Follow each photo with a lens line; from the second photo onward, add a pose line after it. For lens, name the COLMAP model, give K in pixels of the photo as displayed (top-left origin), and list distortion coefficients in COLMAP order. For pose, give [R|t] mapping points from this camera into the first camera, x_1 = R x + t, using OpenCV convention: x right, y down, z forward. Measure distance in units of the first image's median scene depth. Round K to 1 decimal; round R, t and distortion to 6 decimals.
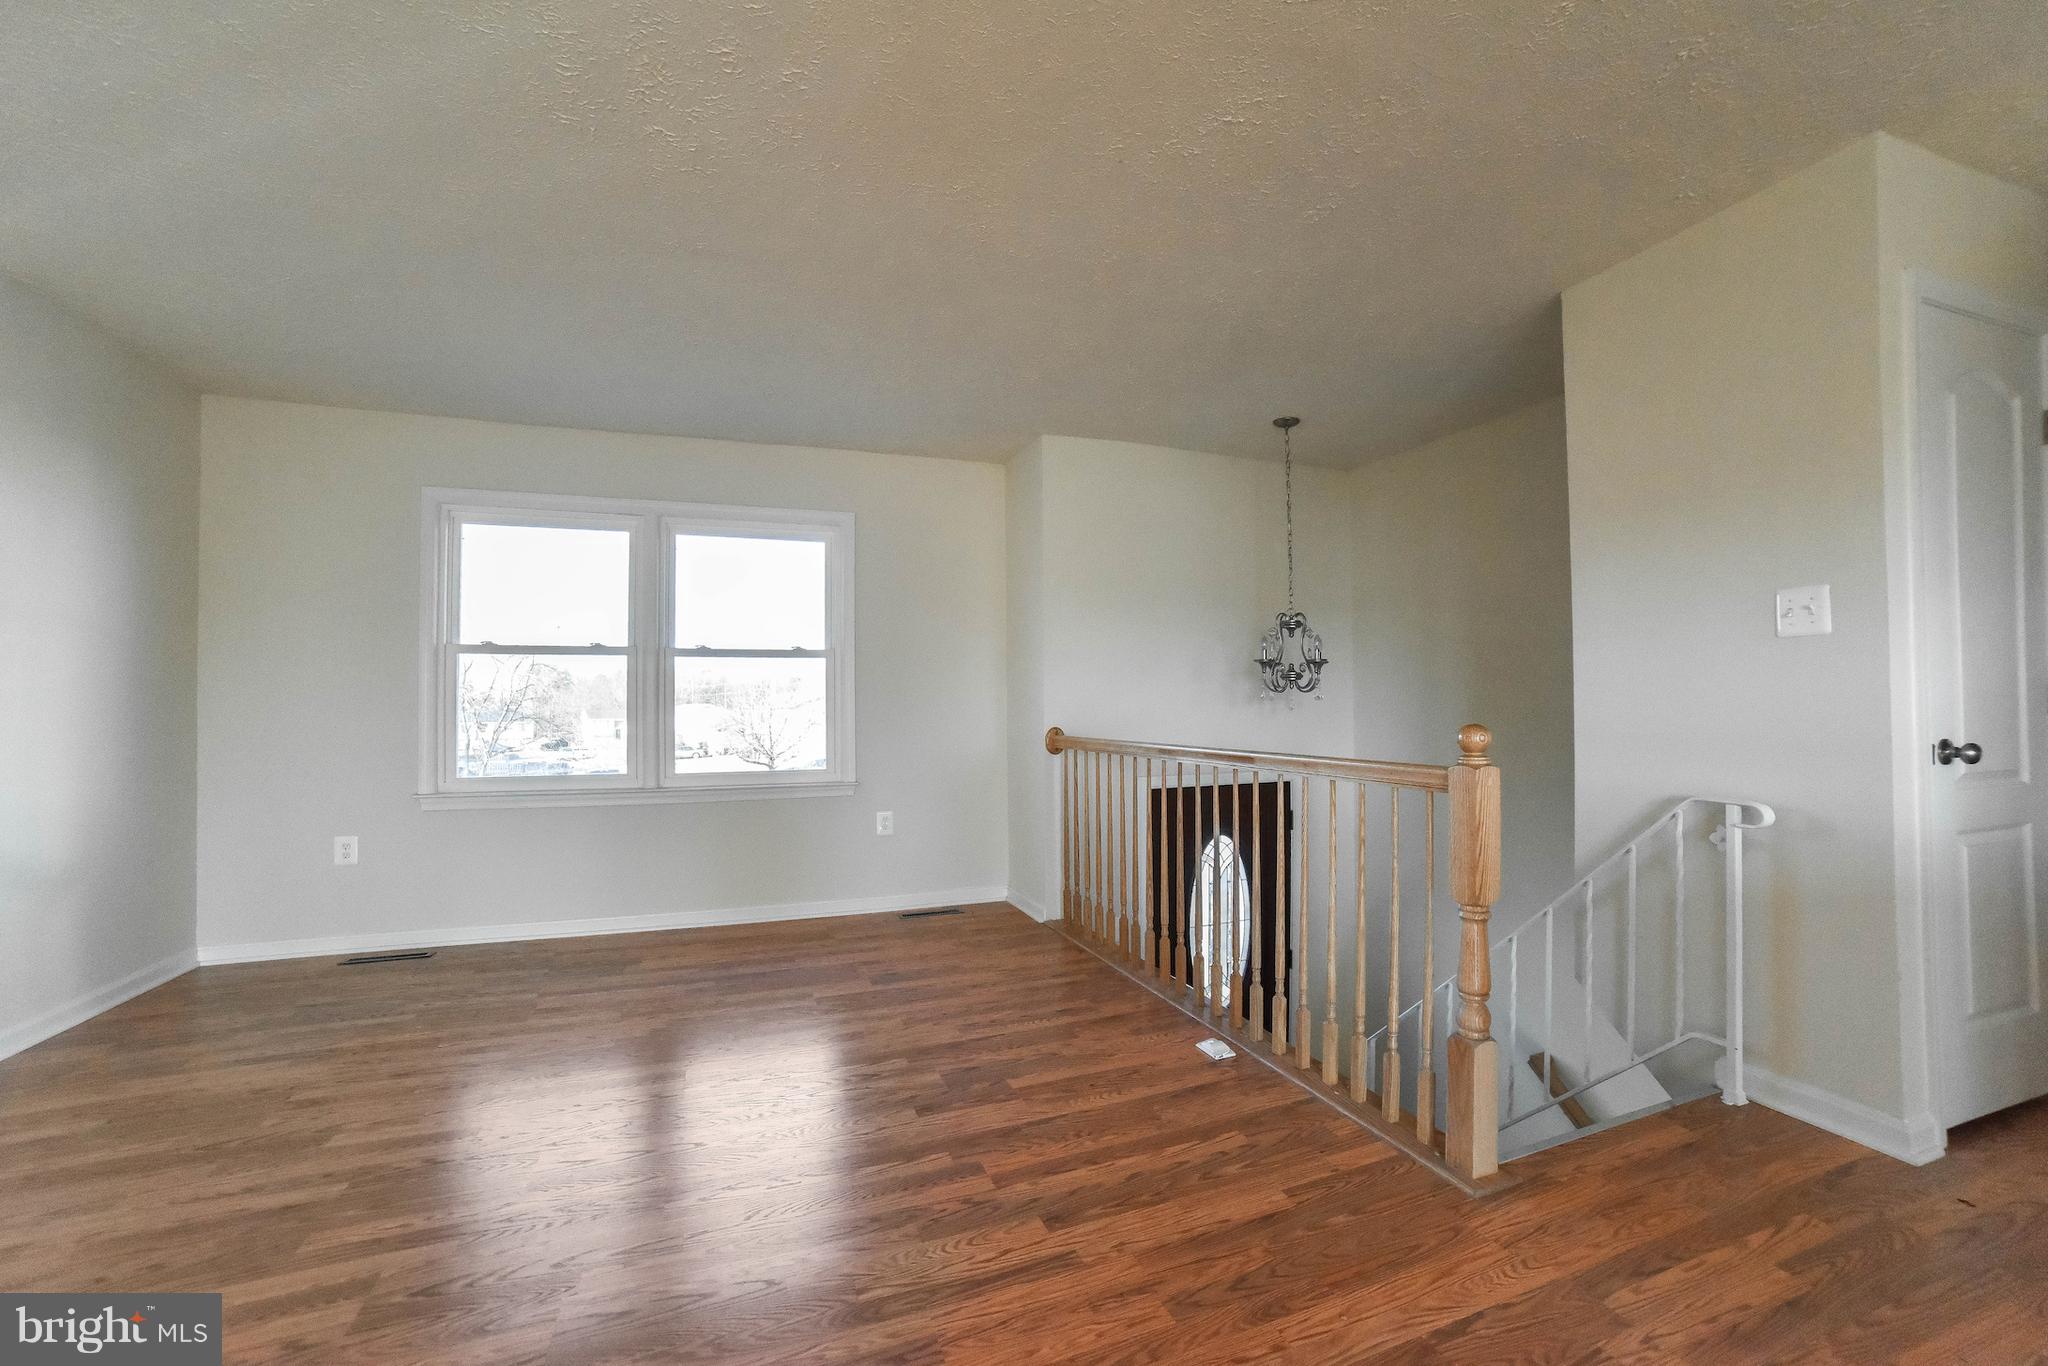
lens RADIAL K [[826.9, 0, 1029.7], [0, 826.9, 688.9], [0, 0, 1]] dist [-0.095904, 0.043927]
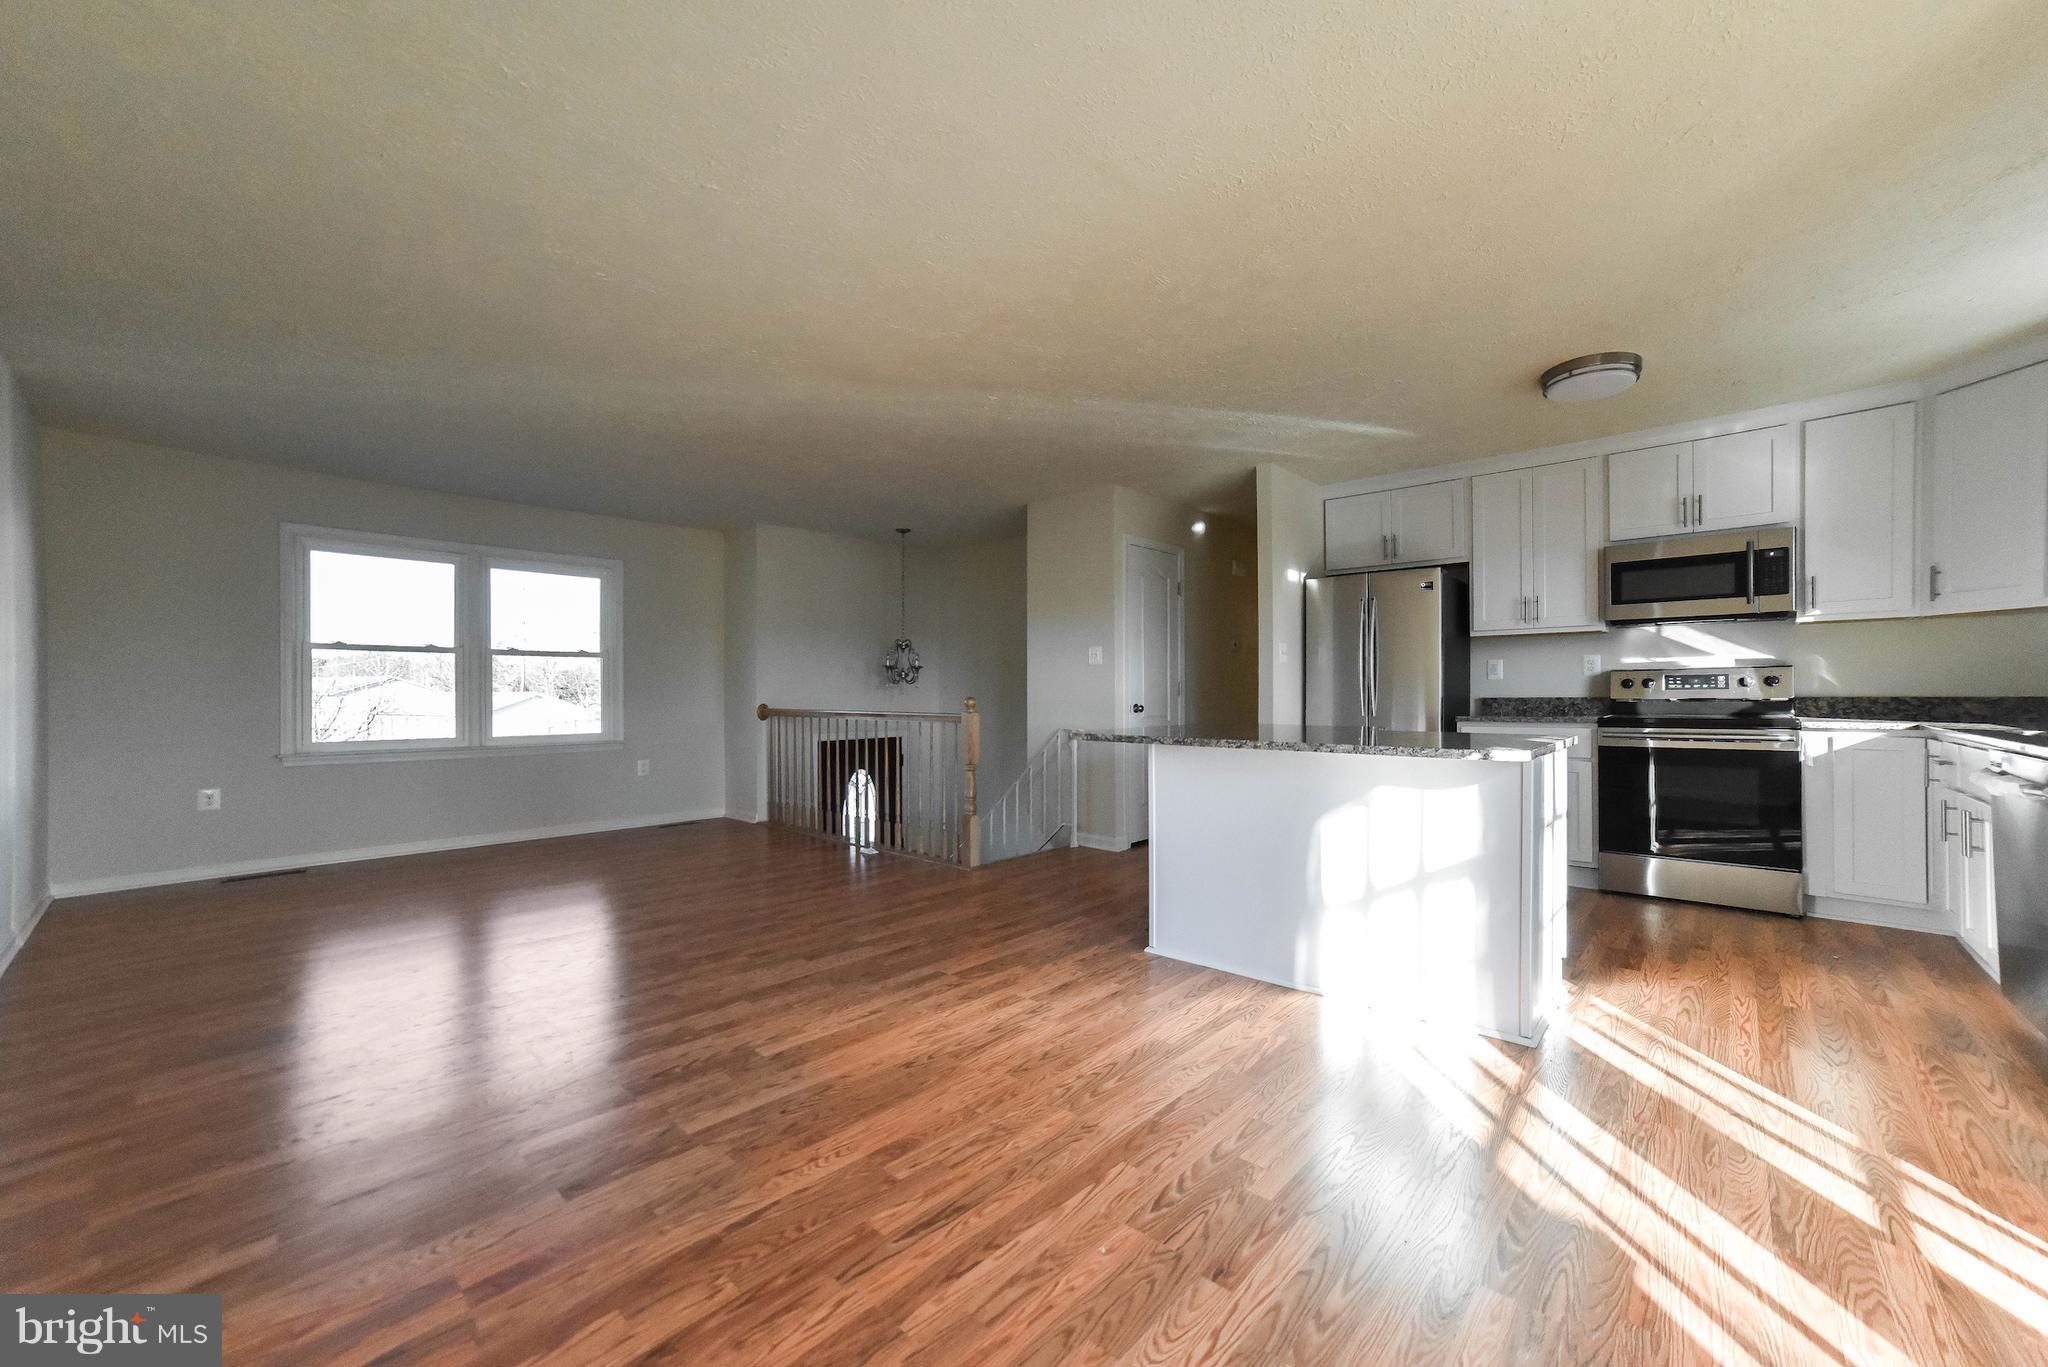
lens RADIAL K [[802.6, 0, 1025.2], [0, 802.6, 693.7], [0, 0, 1]] dist [-0.068652, 0.038423]
pose [[0.893752, 0.003392, 0.448548, -0.262613], [-0.012364, 0.999778, 0.017074, -0.008650], [-0.448391, -0.020806, 0.893595, -0.796514]]
